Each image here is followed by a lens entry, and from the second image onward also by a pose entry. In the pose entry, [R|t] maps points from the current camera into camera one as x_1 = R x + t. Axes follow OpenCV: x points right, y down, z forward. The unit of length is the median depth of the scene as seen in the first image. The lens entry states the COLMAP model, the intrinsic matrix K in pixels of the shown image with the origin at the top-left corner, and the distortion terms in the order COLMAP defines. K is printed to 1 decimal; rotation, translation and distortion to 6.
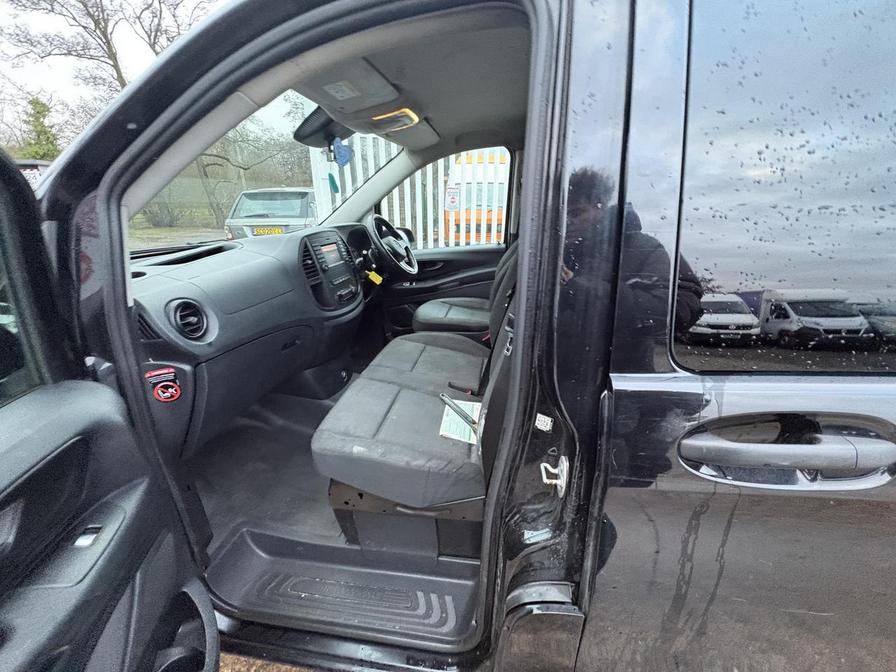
lens RADIAL K [[358.1, 0, 448.9], [0, 358.1, 335.8], [0, 0, 1]] dist [0.000595, 0.000170]
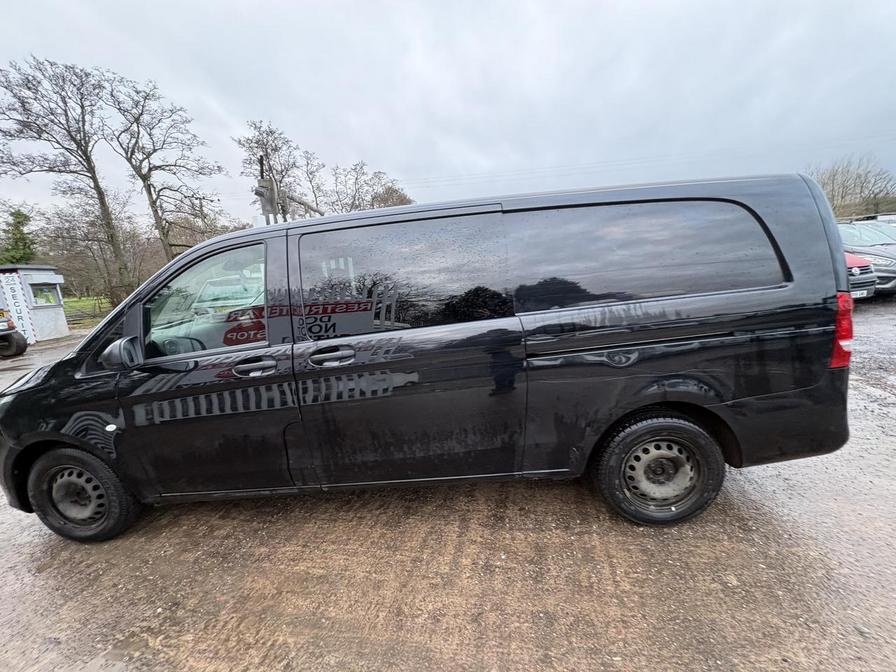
lens RADIAL K [[358.1, 0, 448.0], [0, 358.1, 334.6], [0, 0, 1]] dist [0.000595, 0.000170]
pose [[0.993727, -0.086773, 0.070551, 0.631890], [0.097400, 0.981526, -0.164682, 0.282898], [-0.054957, 0.170521, 0.983820, -0.990744]]
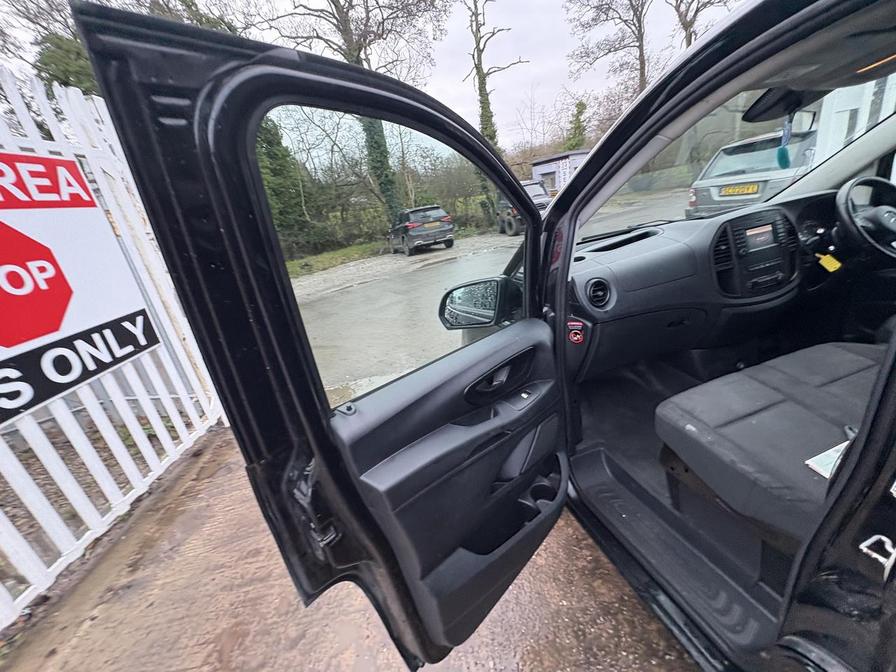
lens RADIAL K [[358.1, 0, 447.0], [0, 358.1, 335.5], [0, 0, 1]] dist [0.000595, 0.000170]
pose [[0.429062, 0.248727, -0.868355, 0.188338], [-0.153943, 0.967412, 0.201036, -0.043328], [0.890061, 0.047420, 0.453369, -0.122671]]
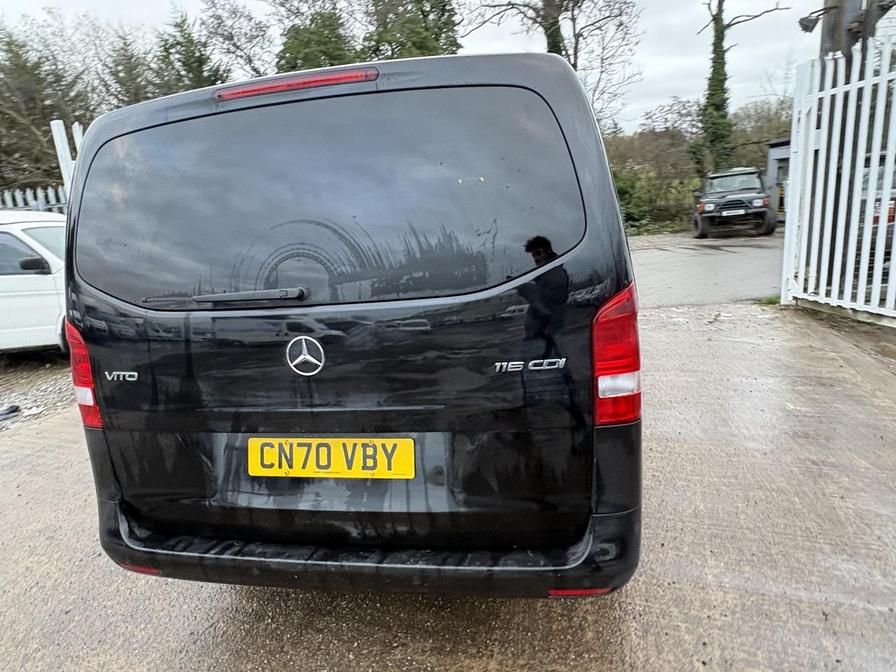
lens RADIAL K [[534.5, 0, 449.2], [0, 534.5, 328.1], [0, 0, 1]] dist [-0.005069, 0.004215]
pose [[-0.033694, 0.228169, -0.973038, 3.077905], [-0.262774, 0.937315, 0.228892, -0.395724], [0.964269, 0.263401, 0.028375, 0.910590]]
